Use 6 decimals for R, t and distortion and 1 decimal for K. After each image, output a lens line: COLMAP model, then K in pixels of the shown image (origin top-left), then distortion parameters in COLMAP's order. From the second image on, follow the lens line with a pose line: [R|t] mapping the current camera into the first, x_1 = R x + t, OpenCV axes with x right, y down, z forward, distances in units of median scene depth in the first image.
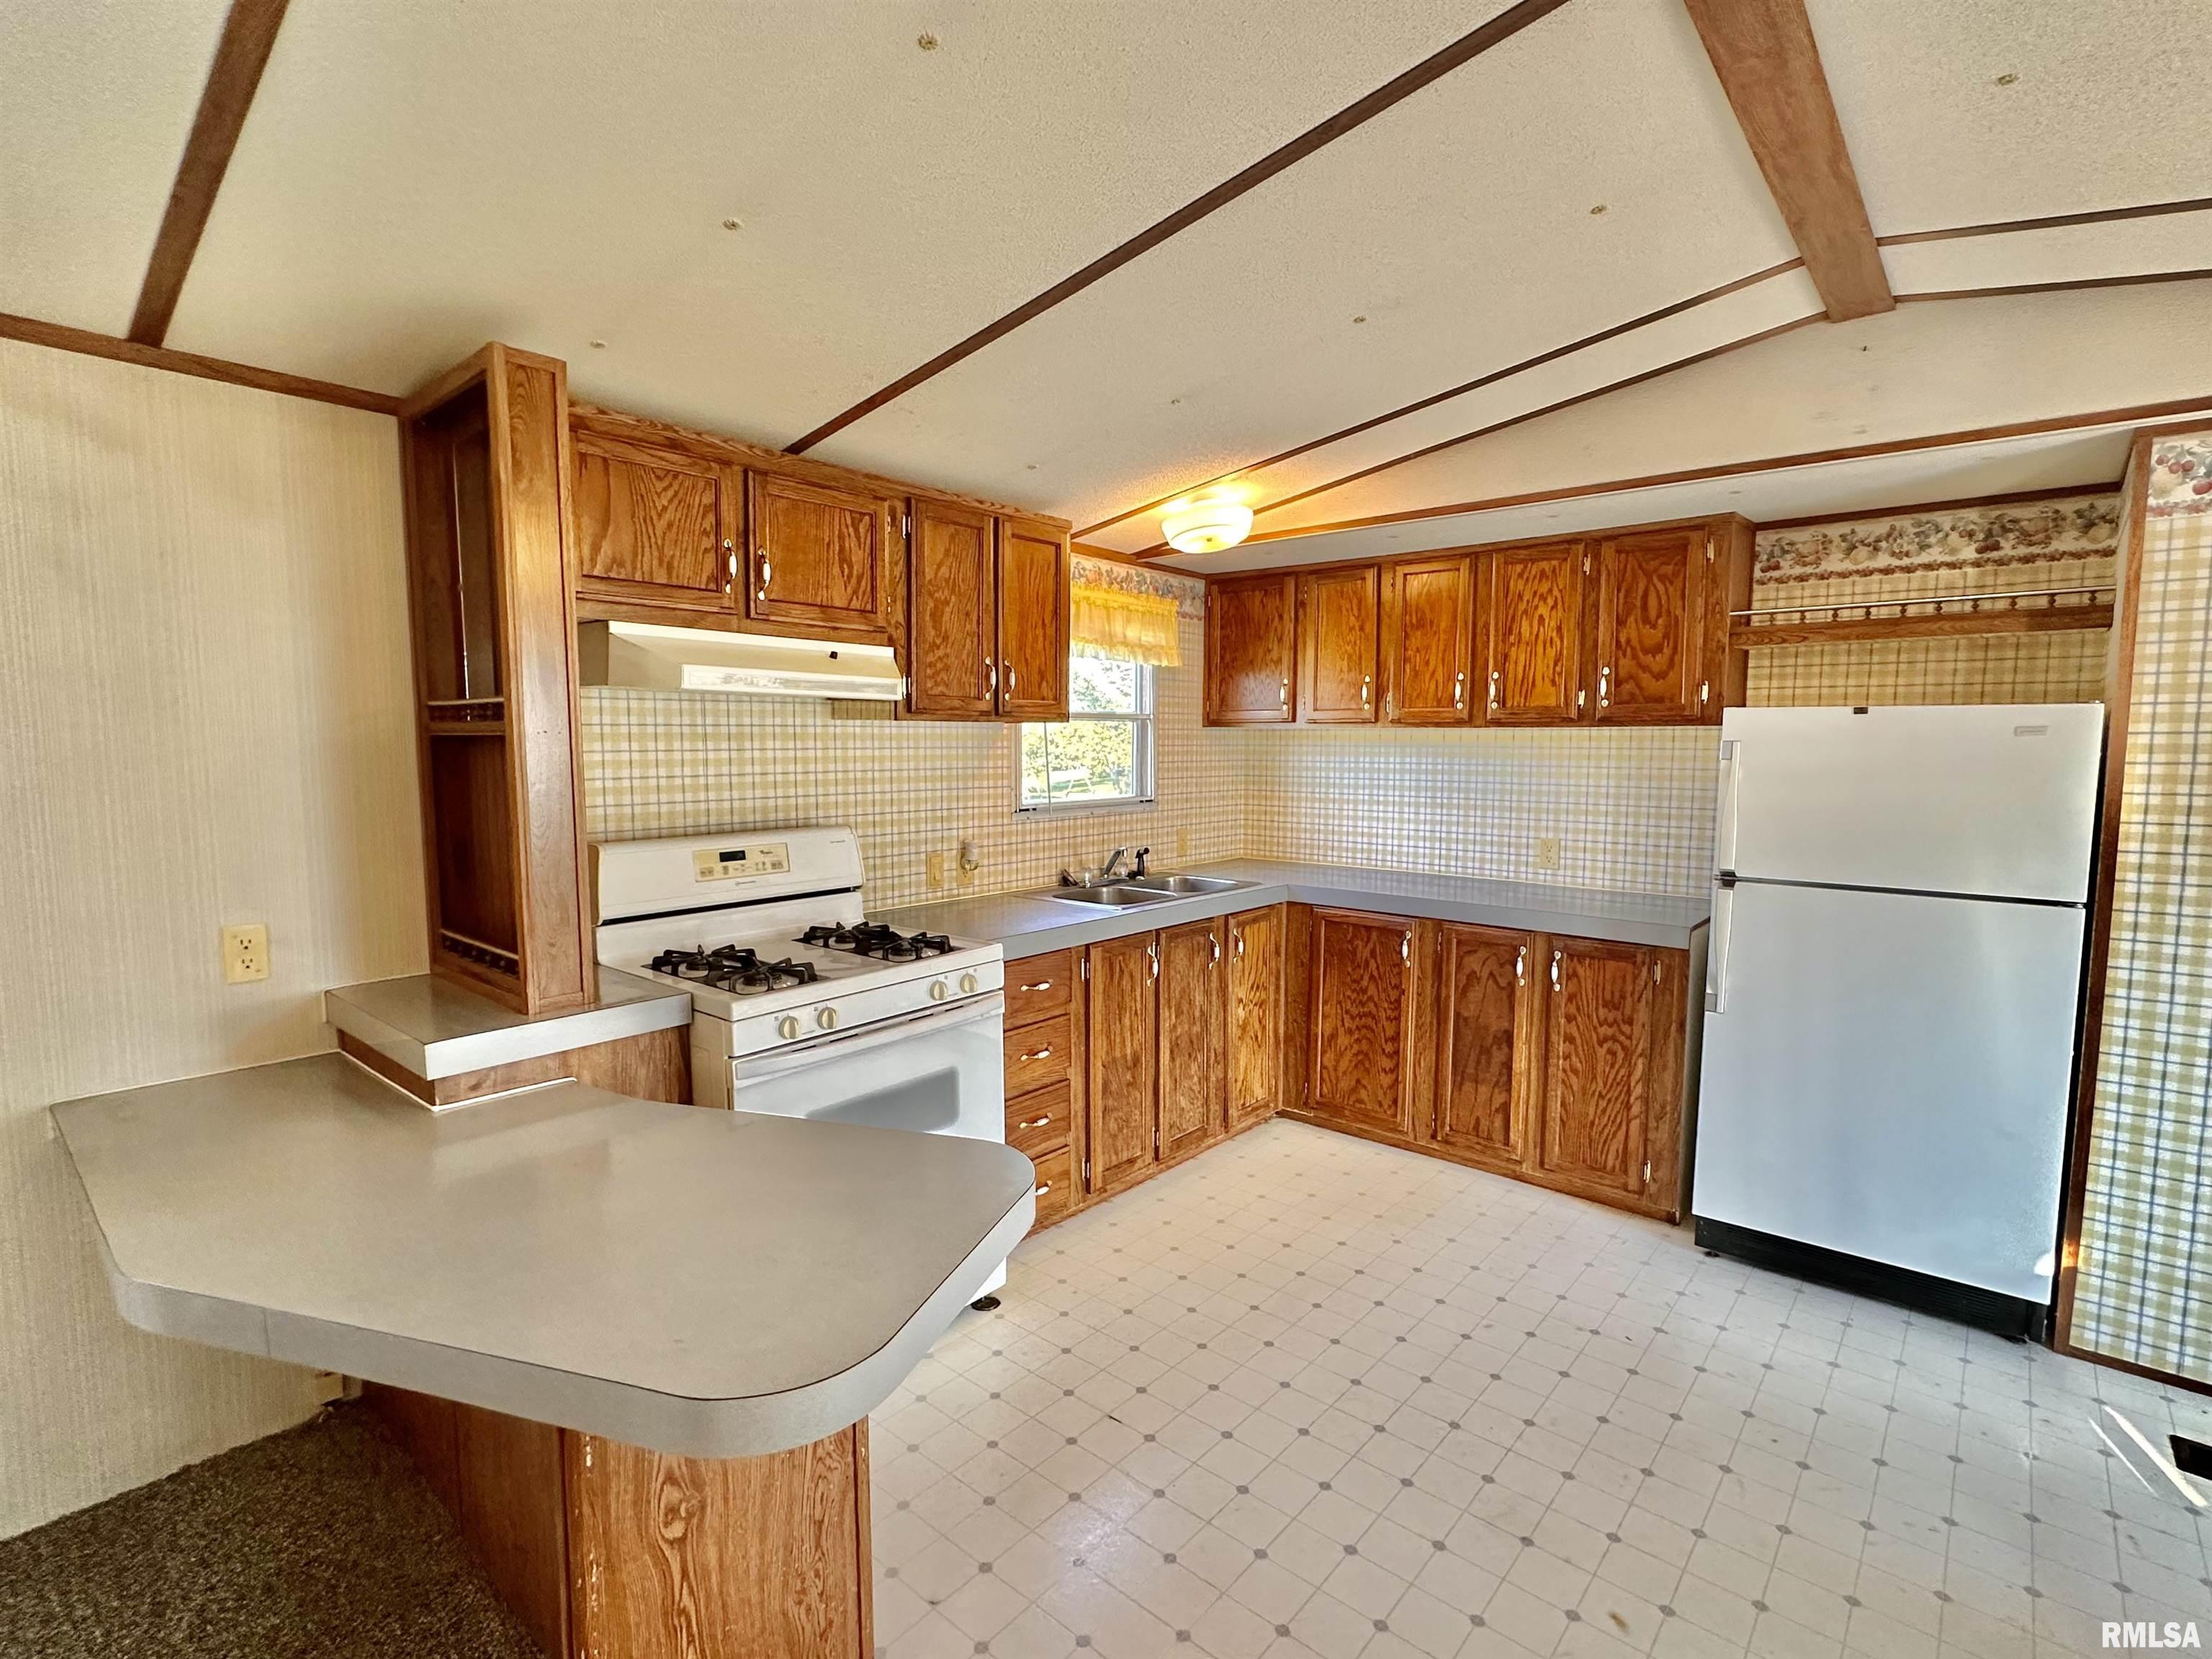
lens RADIAL K [[1052.1, 0, 1101.8], [0, 1052.1, 833.6], [0, 0, 1]] dist [-0.000796, 0.000516]
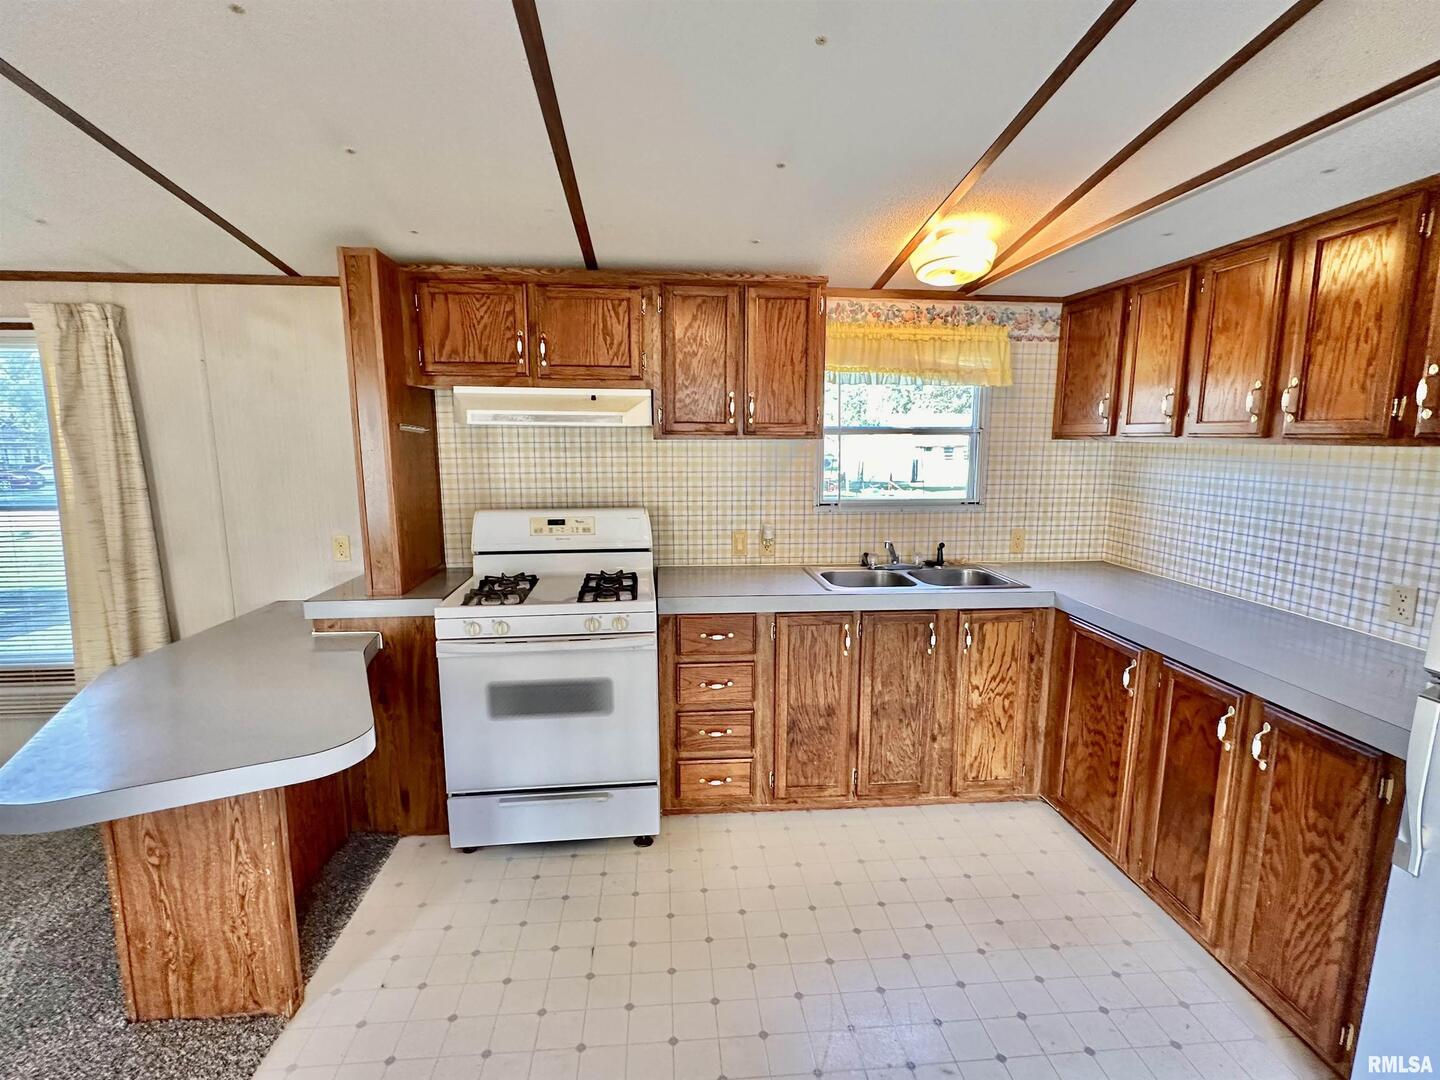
lens RADIAL K [[684.9, 0, 717.3], [0, 684.9, 542.6], [0, 0, 1]] dist [-0.000796, 0.000516]
pose [[0.720104, 0.106131, -0.685701, 0.467098], [-0.062540, 0.994138, 0.088191, -0.046861], [0.691042, -0.020623, 0.722521, 0.317281]]
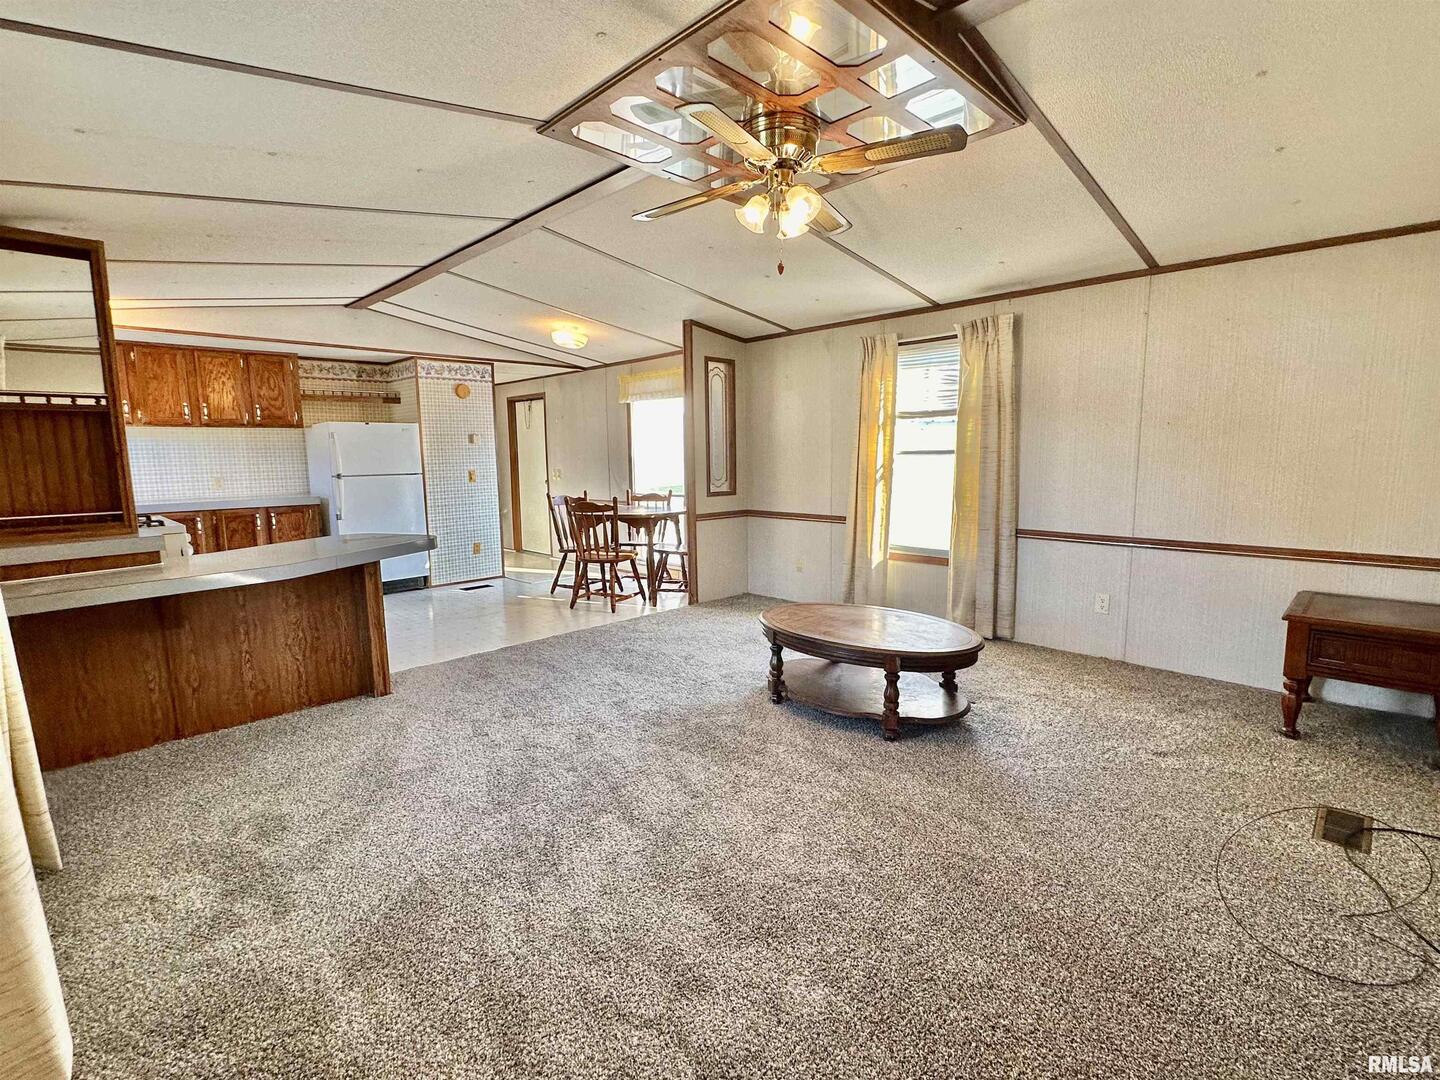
lens RADIAL K [[684.9, 0, 717.3], [0, 684.9, 542.6], [0, 0, 1]] dist [-0.000796, 0.000516]
pose [[0.073587, -0.136873, 0.987852, -1.161787], [0.103389, 0.986247, 0.128949, 0.077593], [-0.991915, 0.092644, 0.086726, -0.238440]]
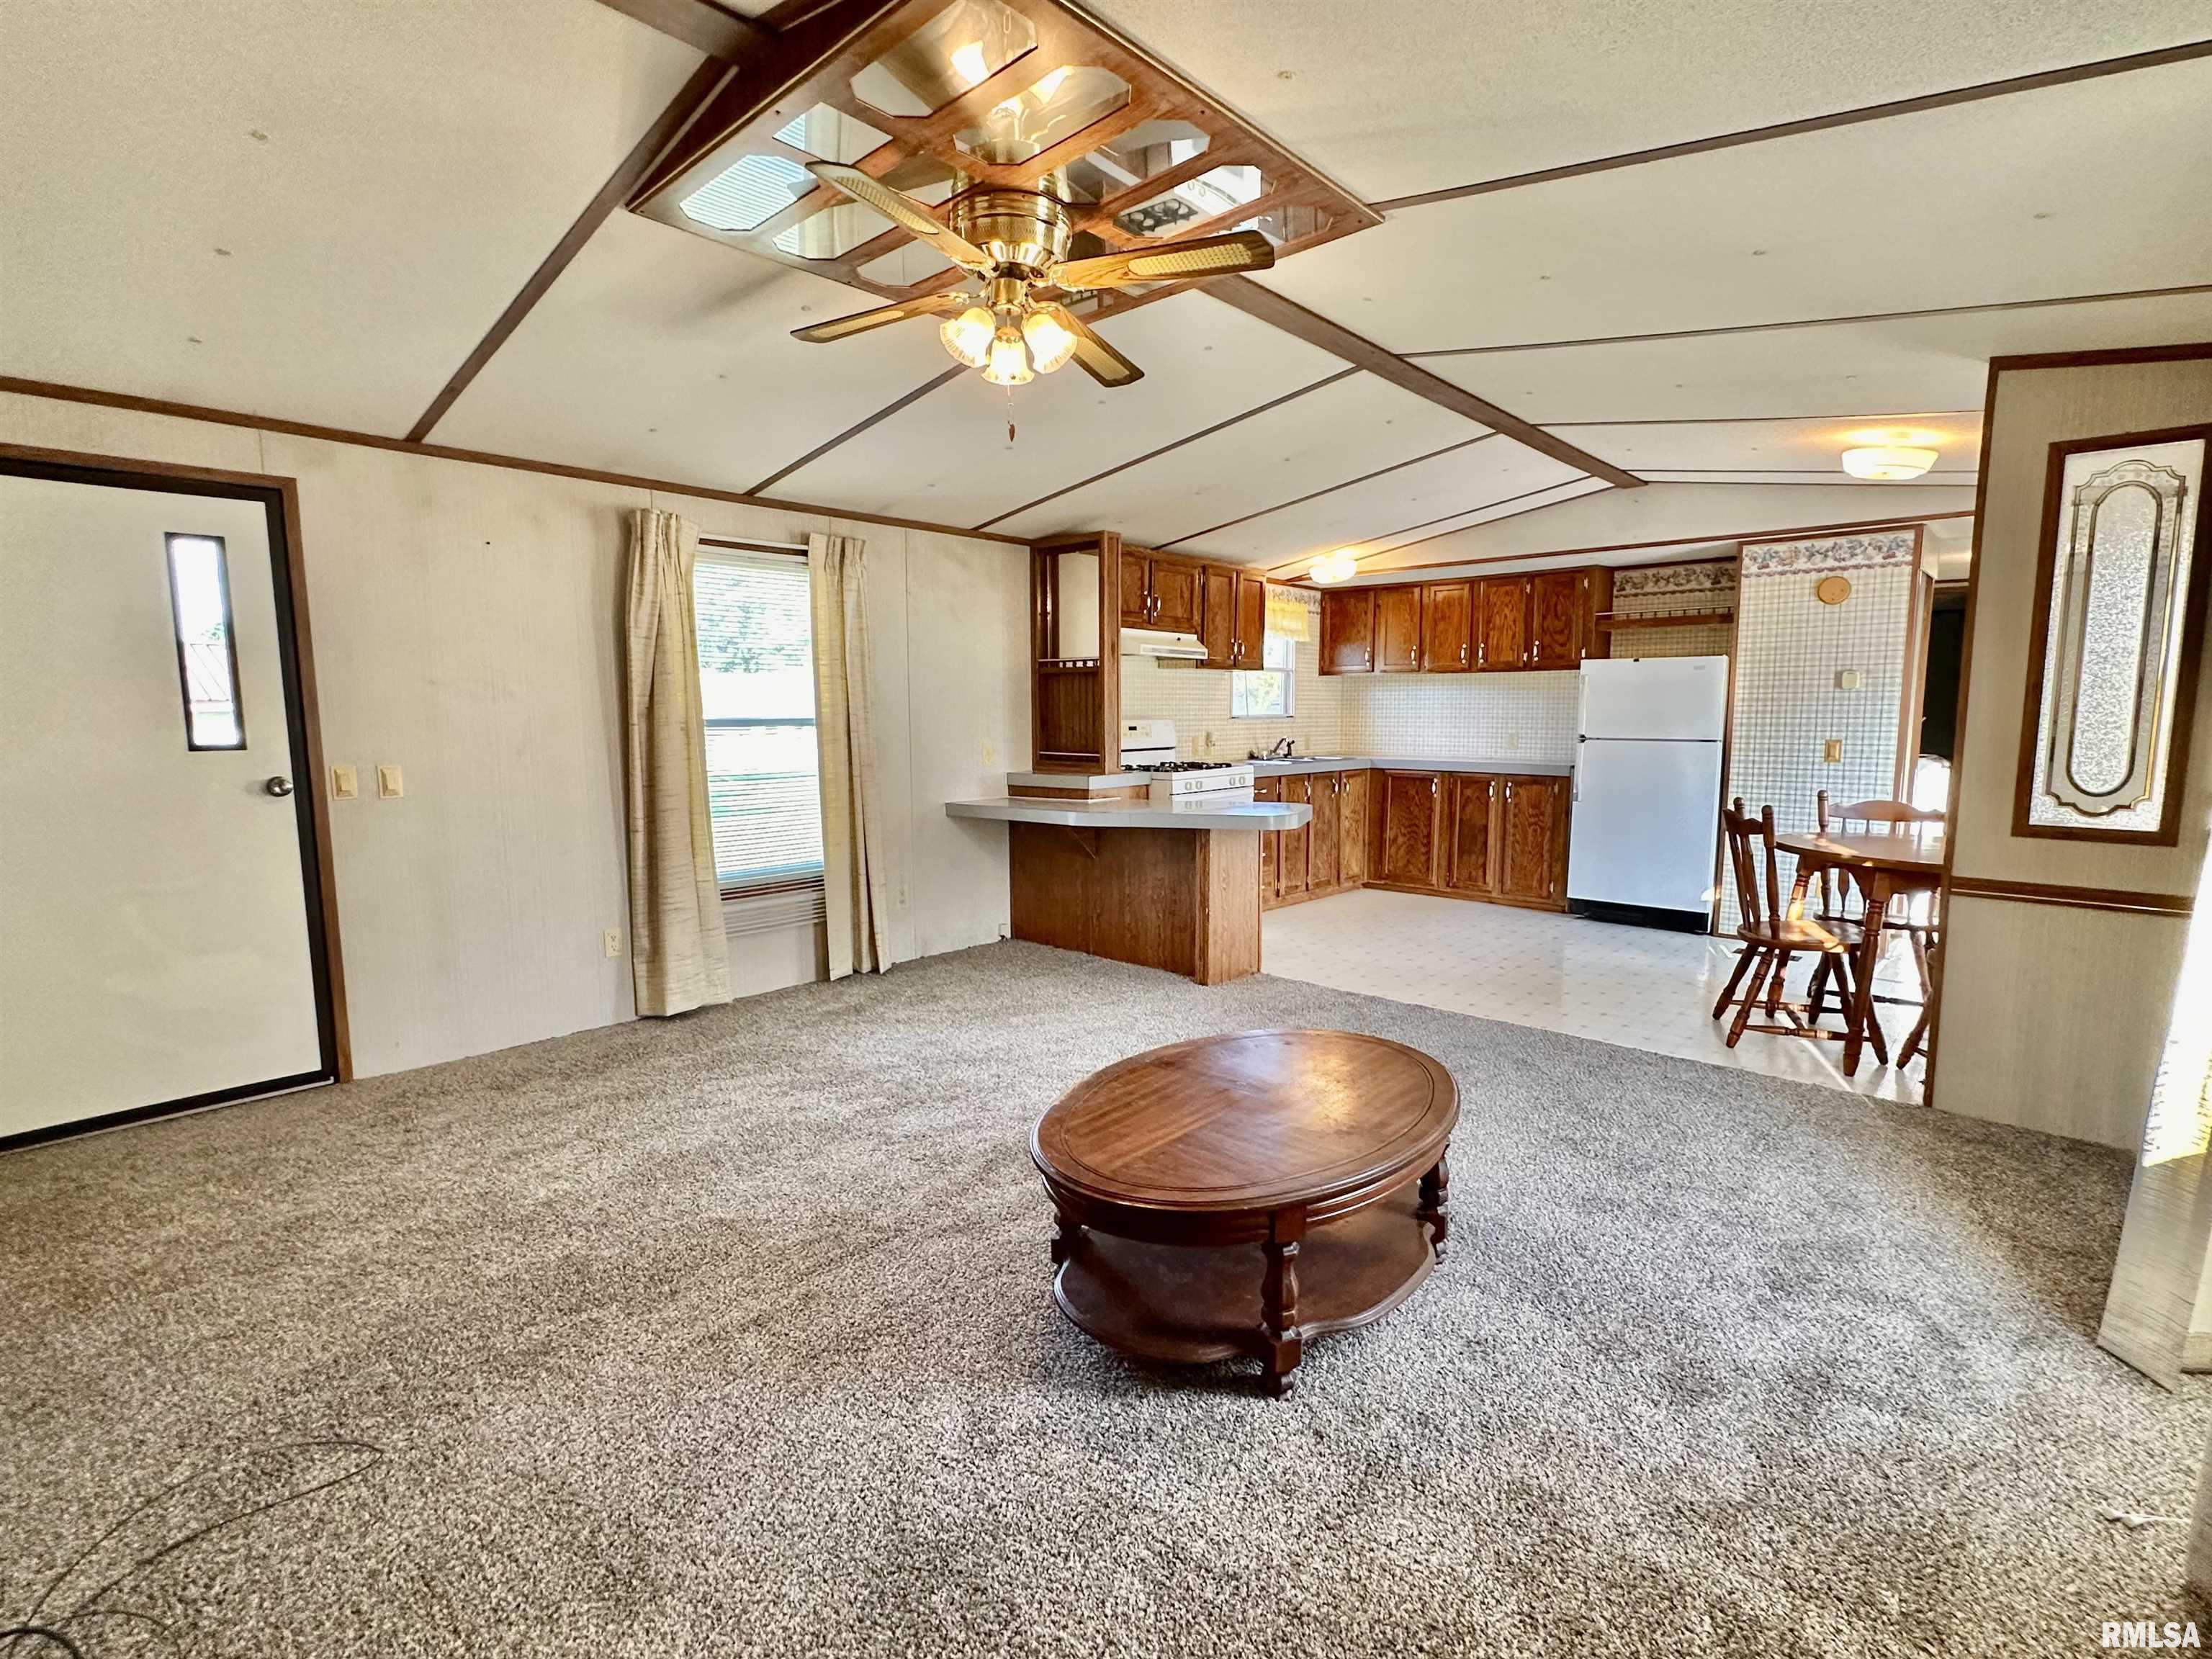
lens RADIAL K [[1052.1, 0, 1101.8], [0, 1052.1, 833.6], [0, 0, 1]] dist [-0.000796, 0.000516]
pose [[0.999387, -0.001326, -0.034988, -0.273715], [0.002300, 0.999610, 0.027823, 0.149608], [0.034937, -0.027886, 0.999000, -1.030172]]
